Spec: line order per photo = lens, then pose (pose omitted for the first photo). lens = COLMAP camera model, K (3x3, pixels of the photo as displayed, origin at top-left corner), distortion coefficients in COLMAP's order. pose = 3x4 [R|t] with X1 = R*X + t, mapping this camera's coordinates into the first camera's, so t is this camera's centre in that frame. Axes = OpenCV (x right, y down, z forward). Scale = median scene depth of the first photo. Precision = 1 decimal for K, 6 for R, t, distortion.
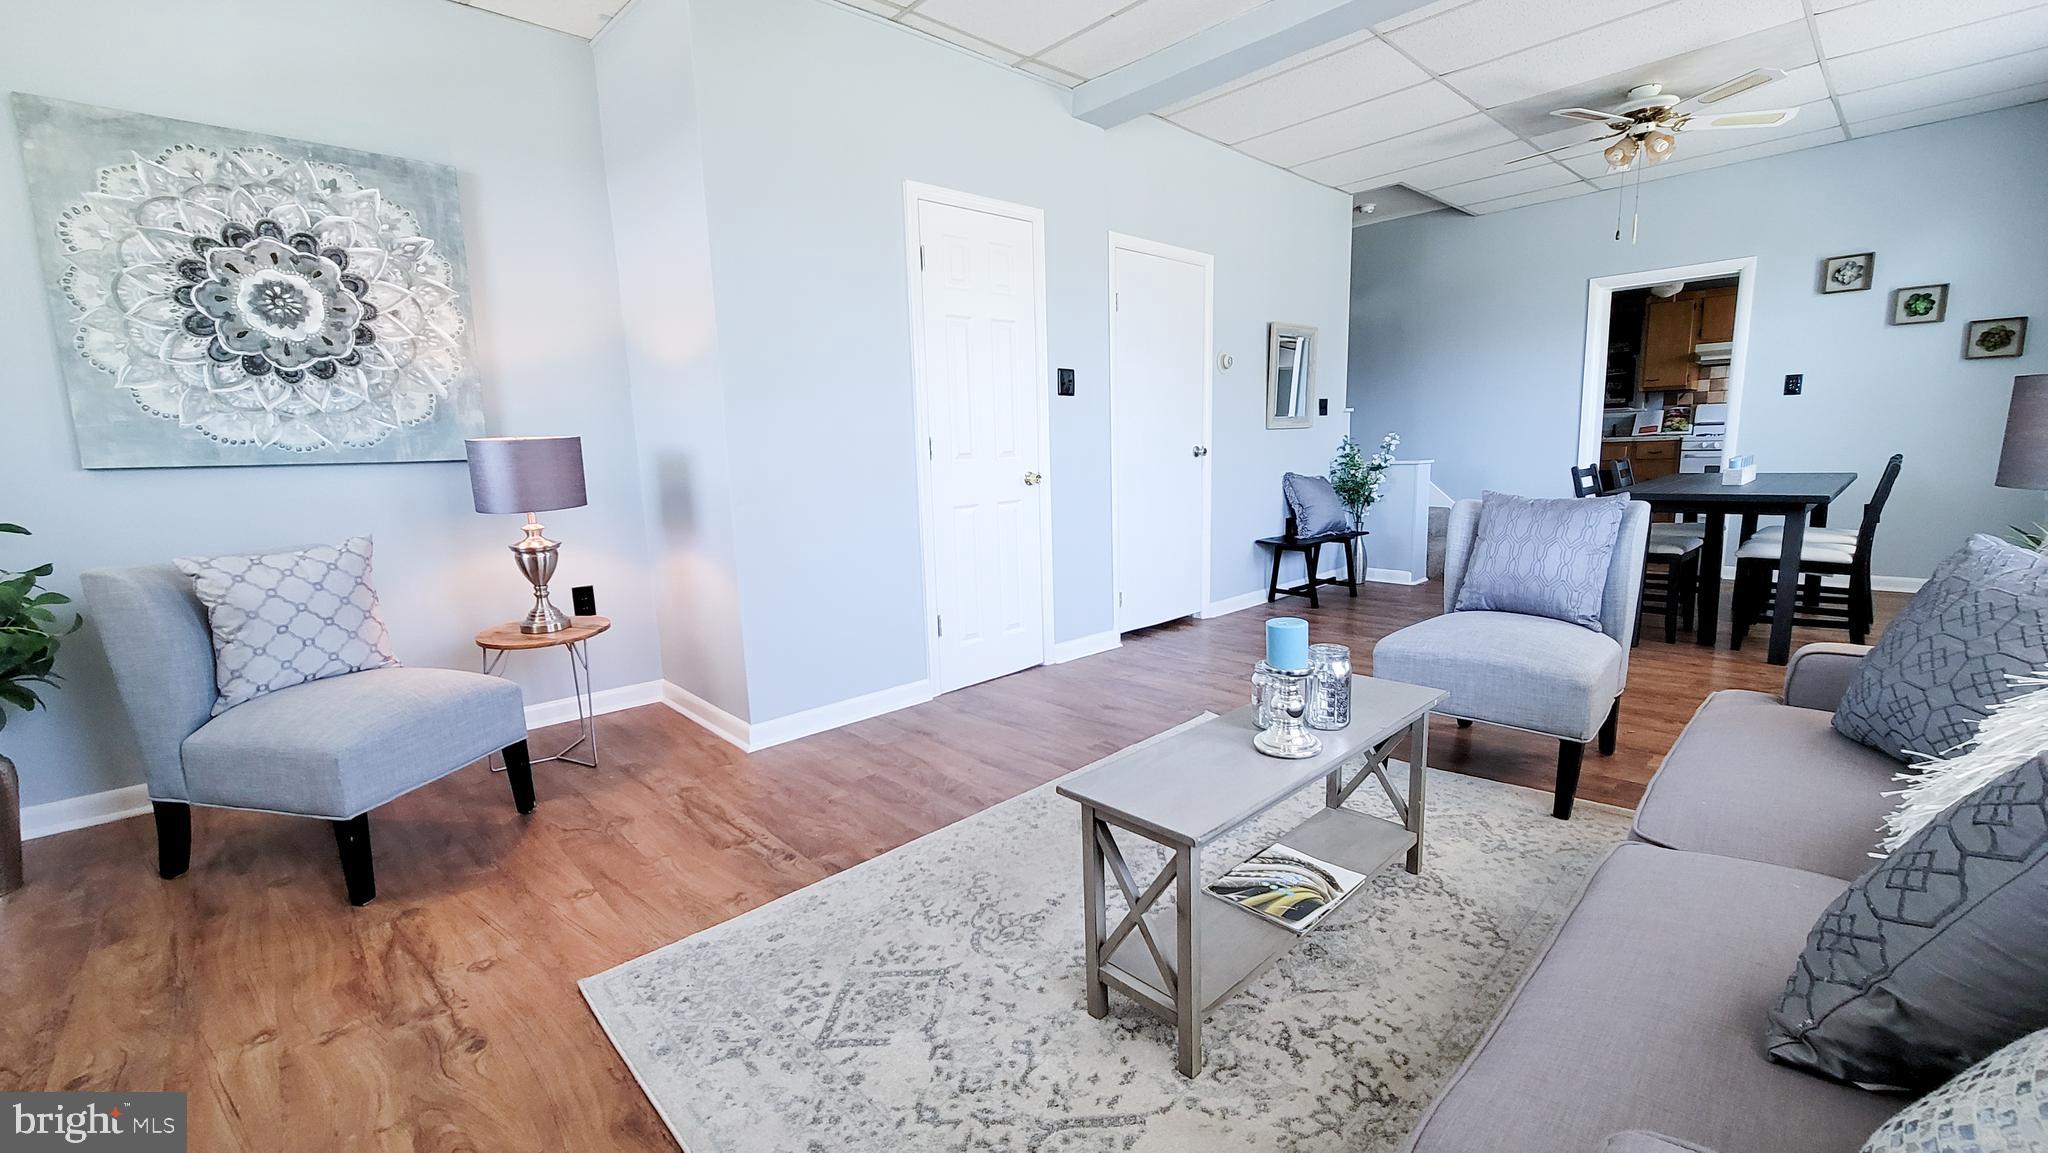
lens RADIAL K [[832.0, 0, 1025.7], [0, 832.0, 577.5], [0, 0, 1]] dist [-0.002525, -0.000040]
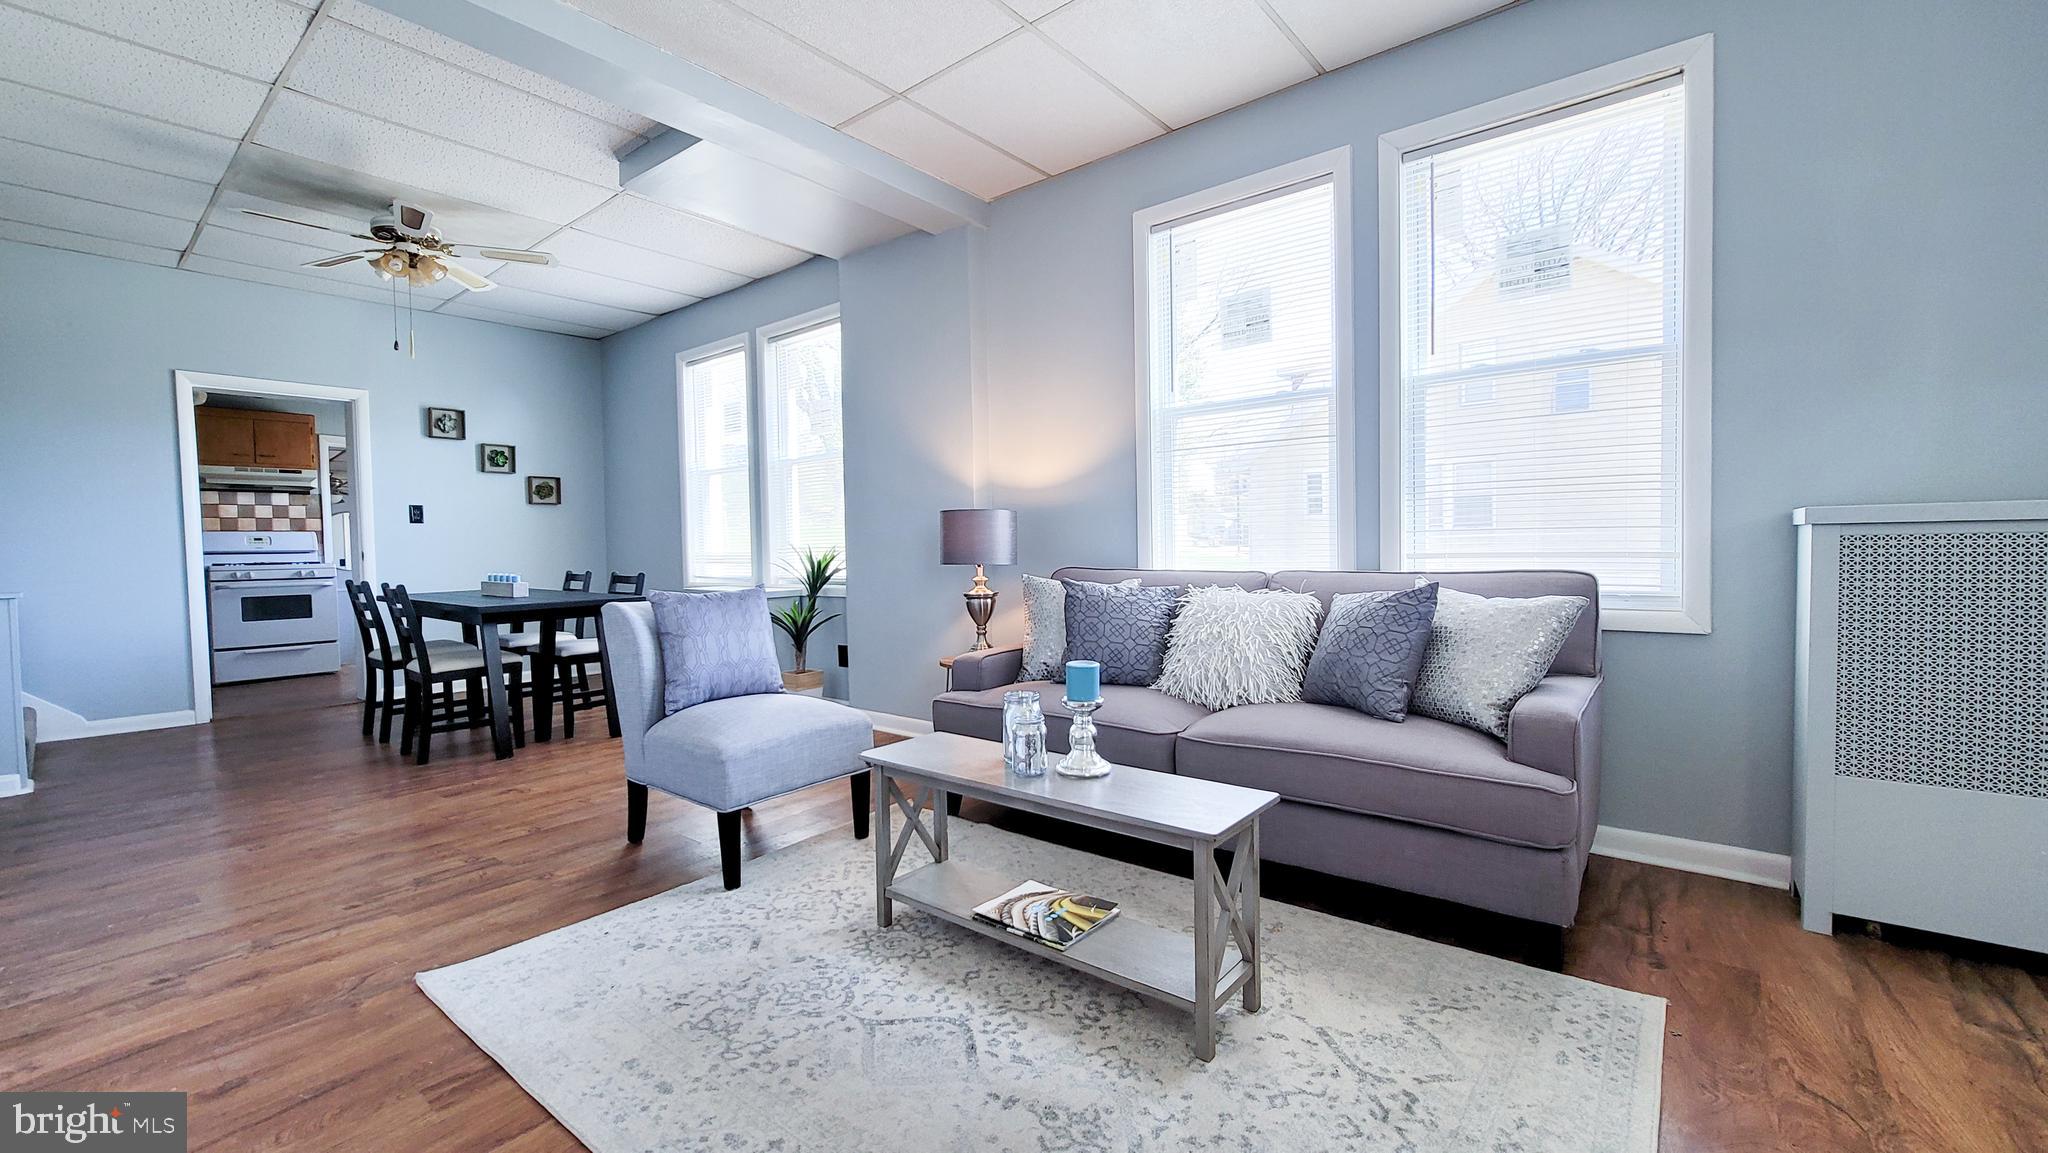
lens RADIAL K [[832.0, 0, 1021.6], [0, 832.0, 578.7], [0, 0, 1]] dist [-0.002525, -0.000040]
pose [[-0.131575, -0.005053, 0.991293, -0.282649], [0.179022, 0.983424, 0.028775, -0.038572], [-0.975007, 0.181249, -0.128489, 0.394955]]
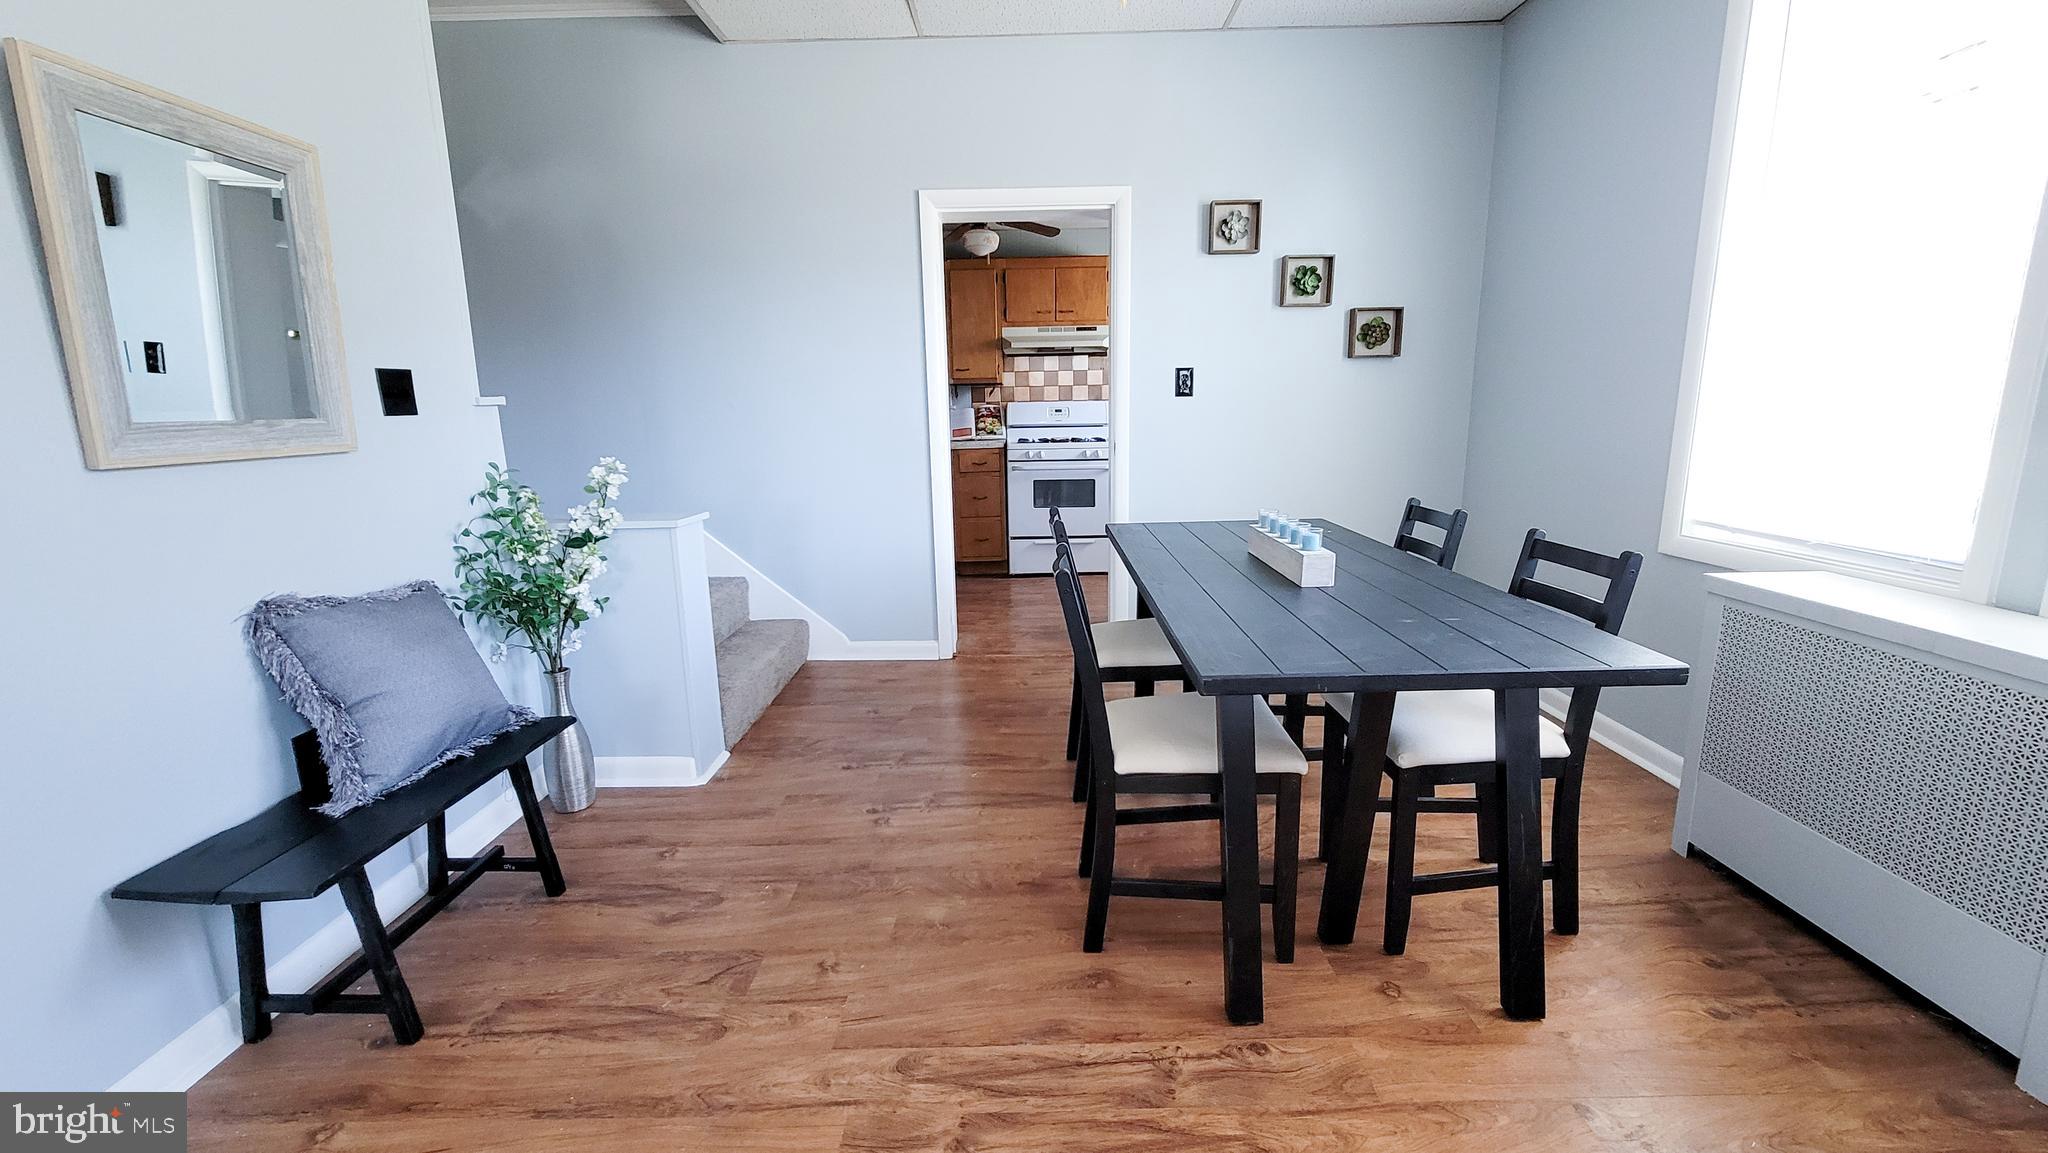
lens RADIAL K [[832.0, 0, 1022.1], [0, 832.0, 571.7], [0, 0, 1]] dist [-0.002525, -0.000040]
pose [[0.685381, -0.122173, 0.717863, 0.319389], [0.112797, 0.991738, 0.061090, -0.137948], [-0.719396, 0.039103, 0.693499, 0.646081]]
